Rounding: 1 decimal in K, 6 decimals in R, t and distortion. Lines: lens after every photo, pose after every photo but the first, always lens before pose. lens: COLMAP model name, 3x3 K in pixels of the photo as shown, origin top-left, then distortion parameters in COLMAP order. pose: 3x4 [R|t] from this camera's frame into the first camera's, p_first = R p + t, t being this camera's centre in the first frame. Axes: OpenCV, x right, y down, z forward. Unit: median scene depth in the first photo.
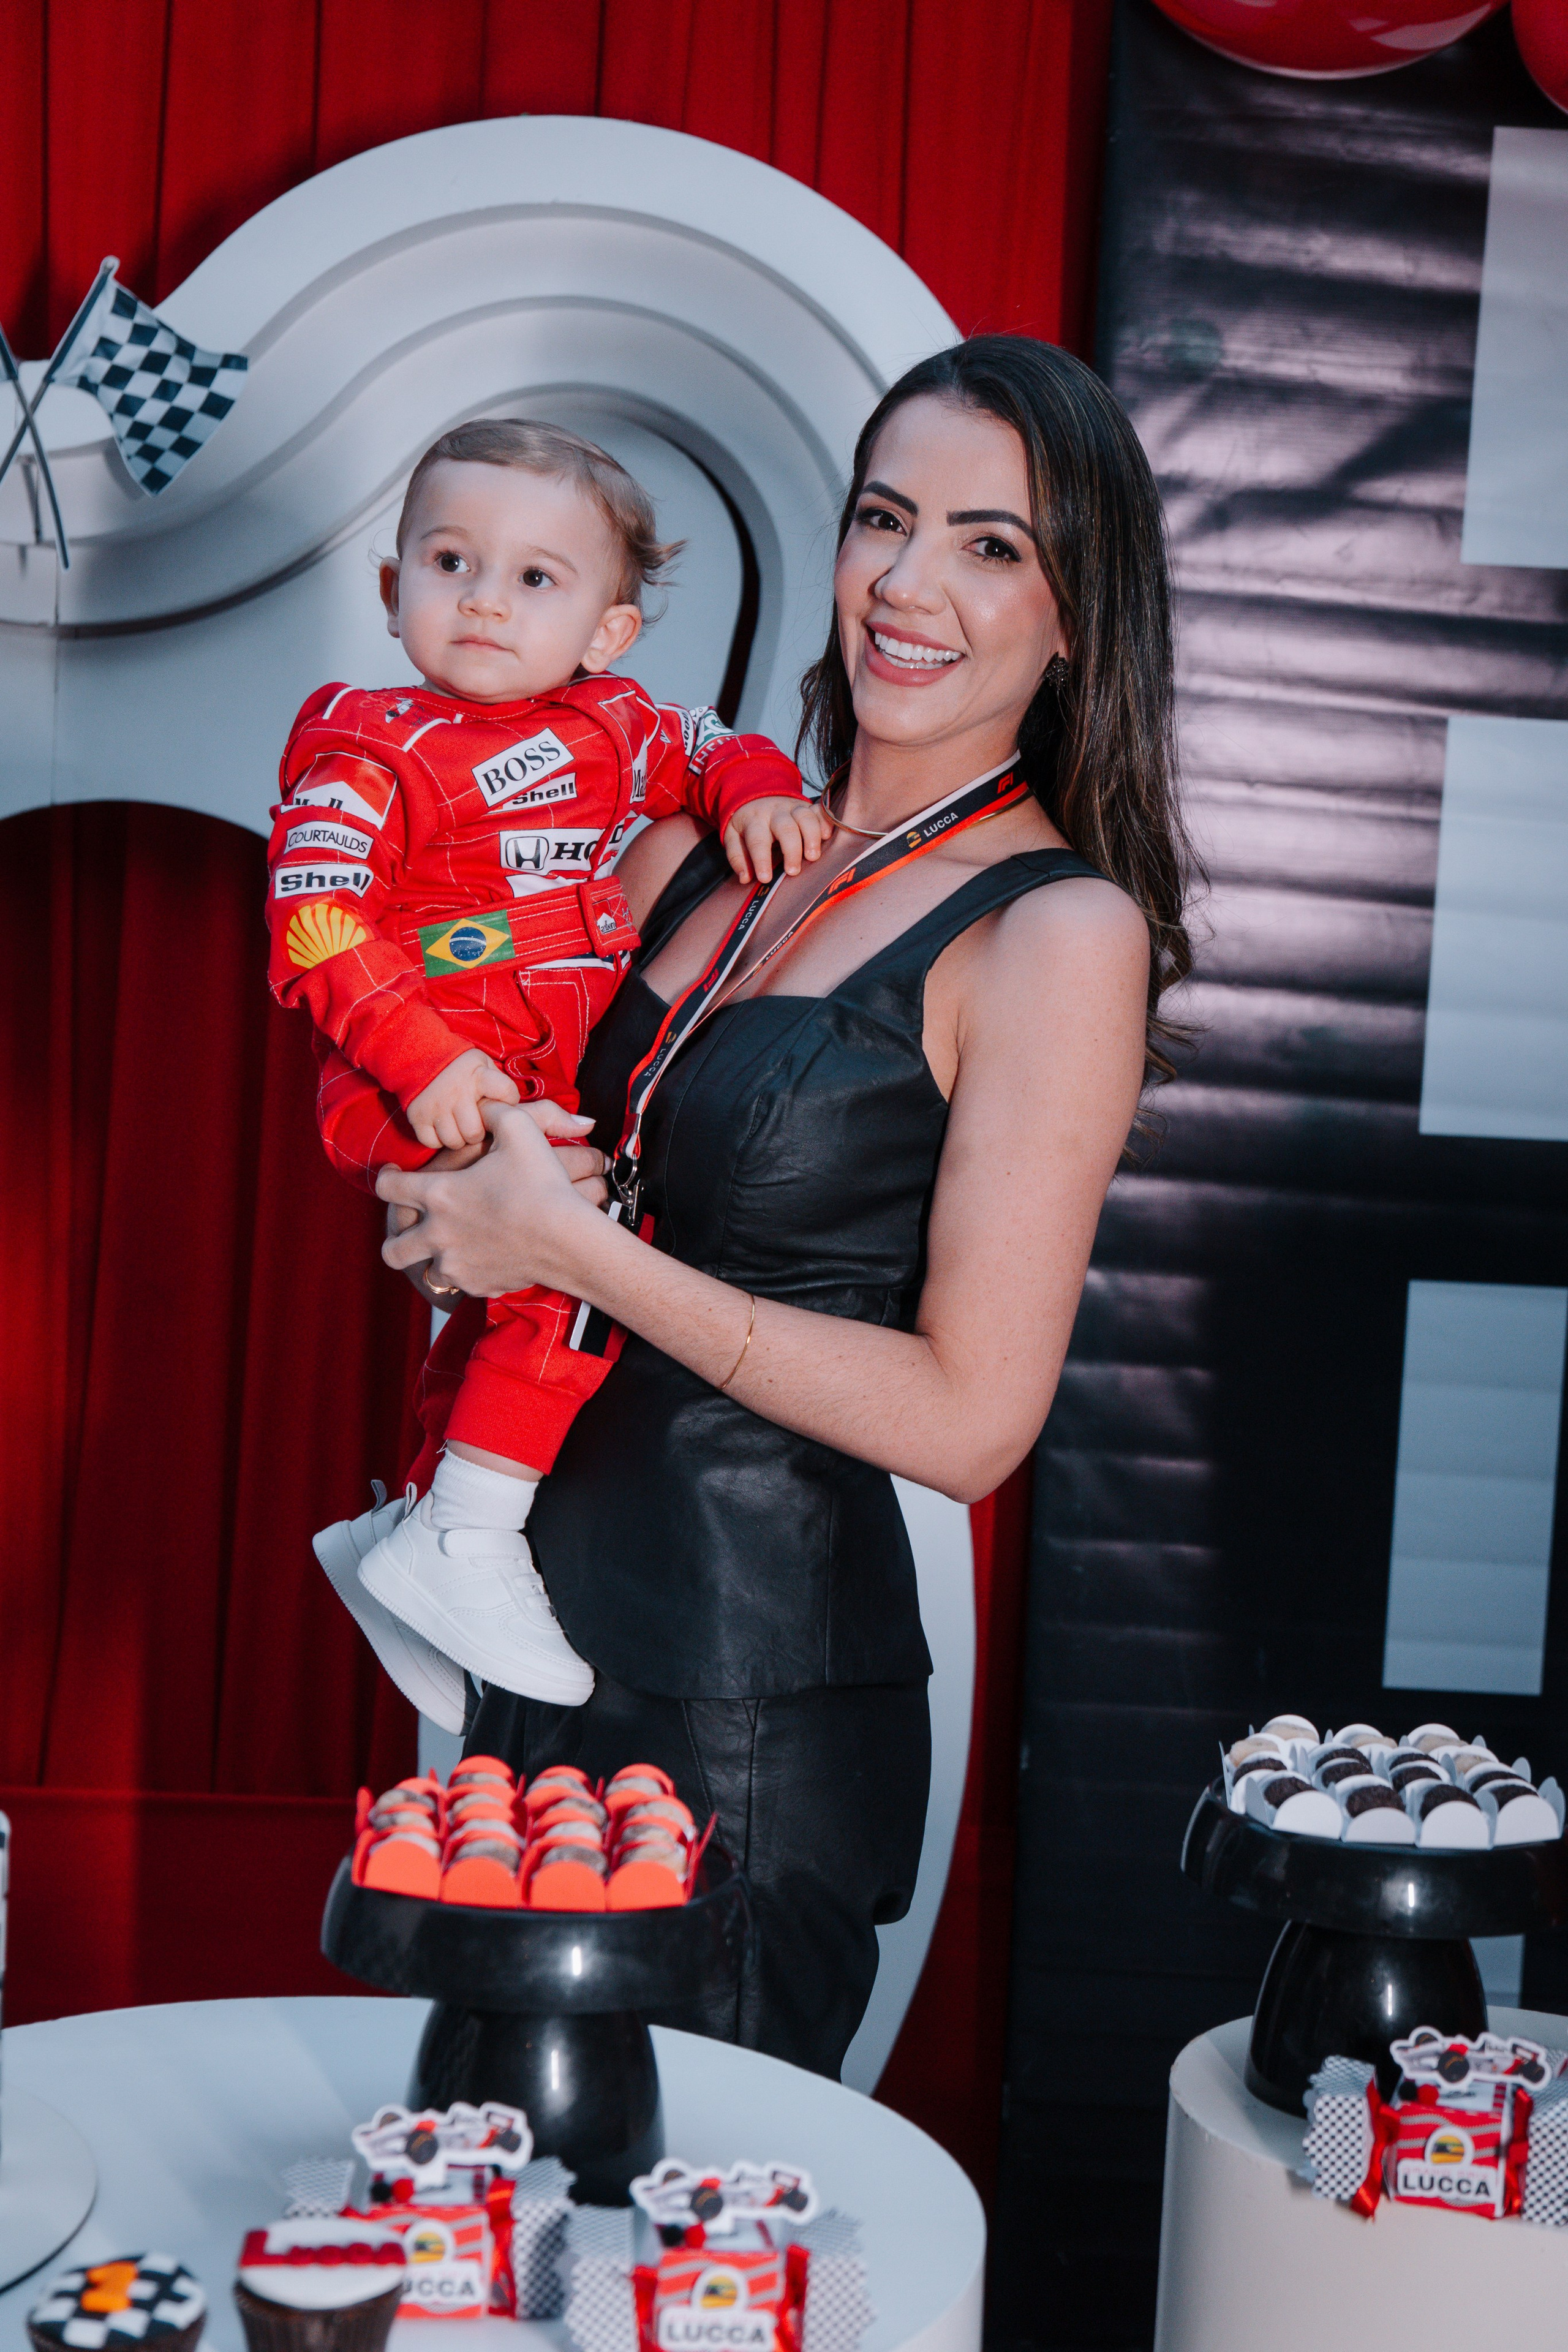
lens RADIAL K [[3883.1, 0, 794.3], [0, 3883.1, 1174.0], [0, 0, 1]] dist [0.002929, 0.113289]
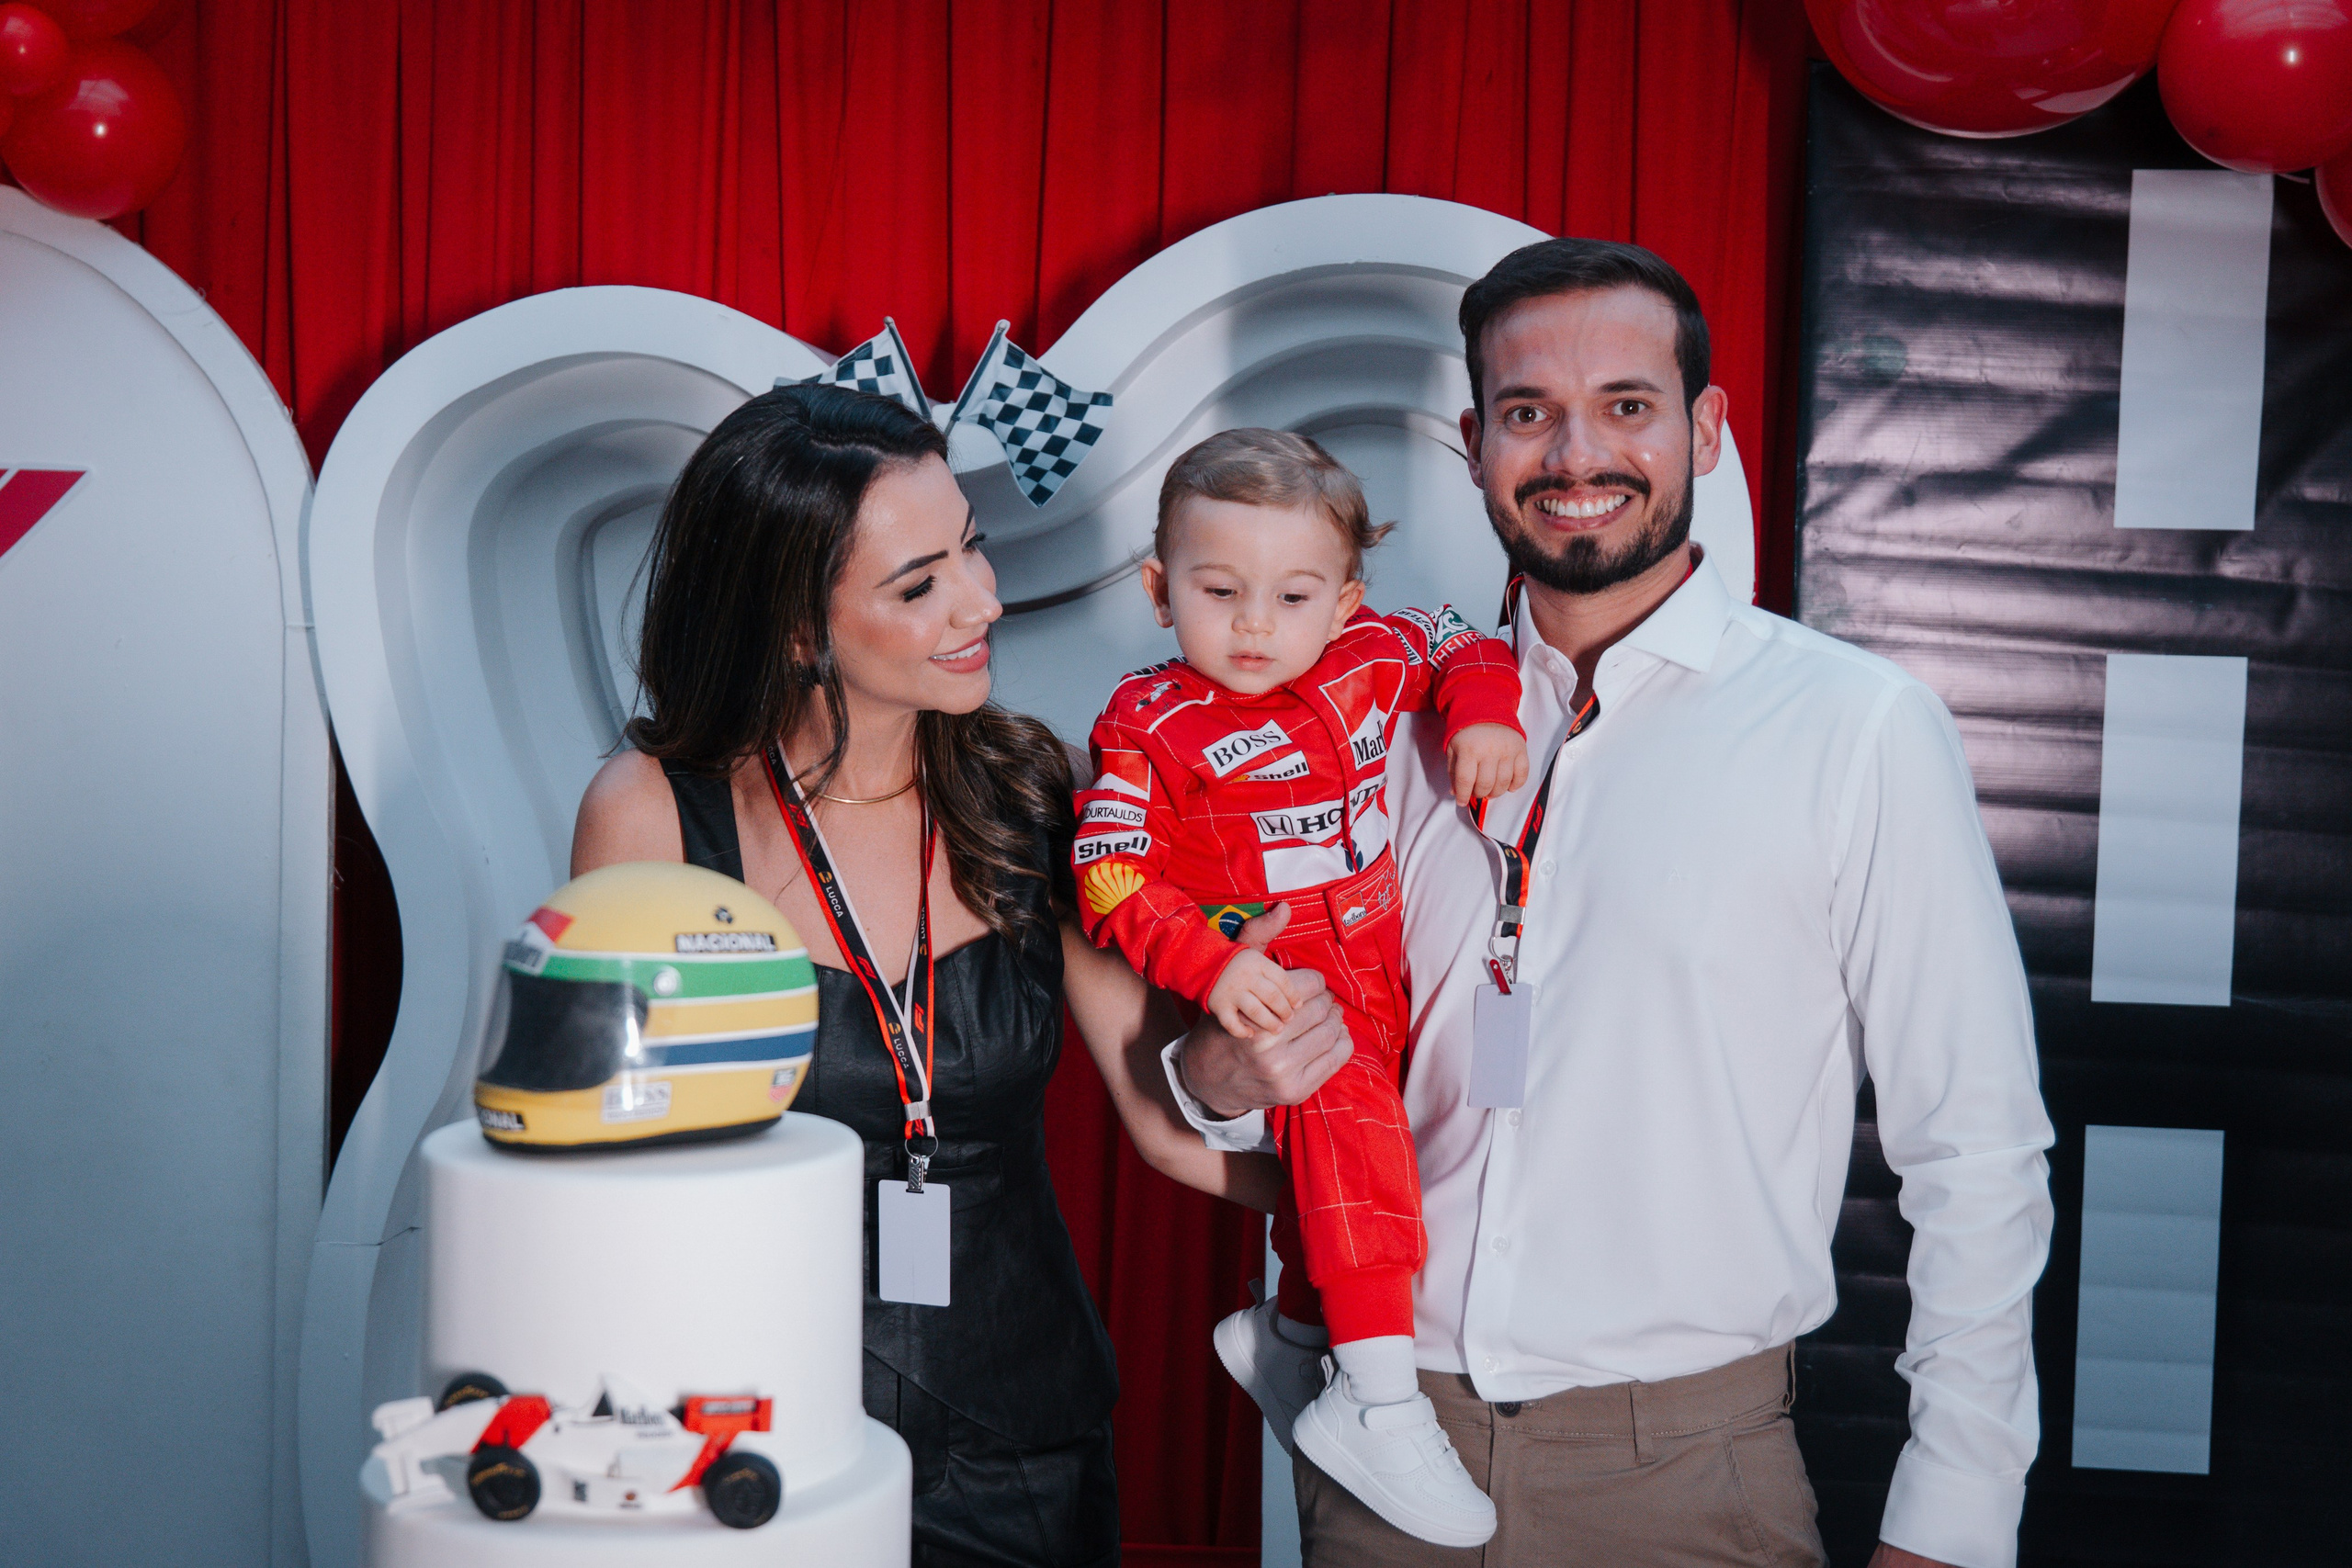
lens RADIAL K [[2877.8, 0, 1176.0], [0, 2877.8, 784.0], [0, 0, 1]] dist [-0.016295, 0.021369]
pose [[0.994029, -0.020120, -0.107247, -0.024147], [0.014226, 0.998360, -0.055445, -0.034476], [0.108187, 0.053588, 0.992685, 0.094669]]
